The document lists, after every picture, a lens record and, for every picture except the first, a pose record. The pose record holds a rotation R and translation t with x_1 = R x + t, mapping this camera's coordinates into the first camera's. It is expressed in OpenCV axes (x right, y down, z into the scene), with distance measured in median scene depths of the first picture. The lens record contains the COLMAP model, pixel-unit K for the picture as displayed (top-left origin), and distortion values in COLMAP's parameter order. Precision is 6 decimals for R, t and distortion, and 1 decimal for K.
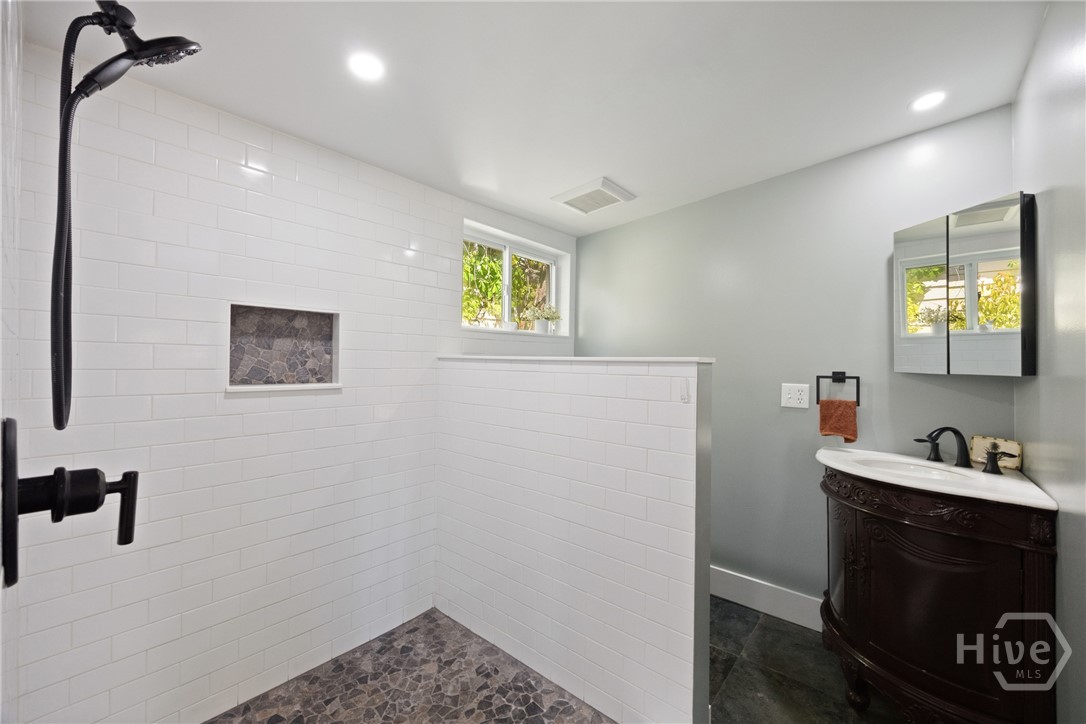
lens RADIAL K [[421.9, 0, 548.8], [0, 421.9, 358.7], [0, 0, 1]] dist [-0.006357, 0.000320]
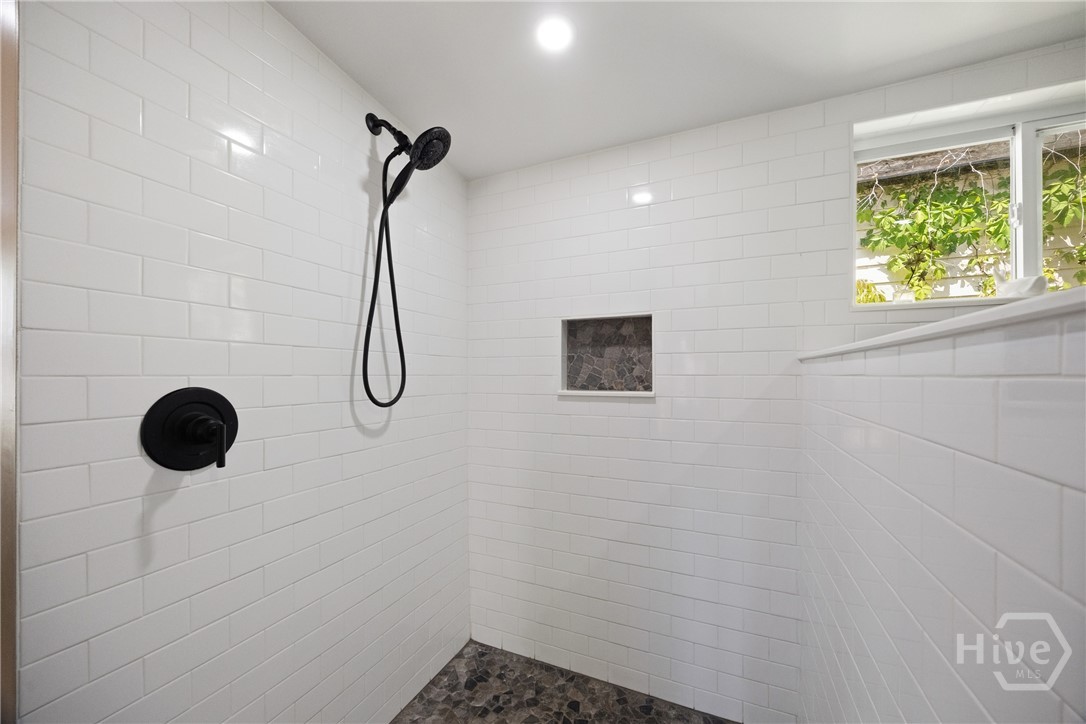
lens RADIAL K [[421.9, 0, 541.8], [0, 421.9, 370.3], [0, 0, 1]] dist [-0.006357, 0.000320]
pose [[0.283338, -0.025577, -0.958679, 0.318739], [0.011961, 0.999661, -0.023136, 0.032484], [0.958945, -0.004911, 0.283548, 0.543890]]
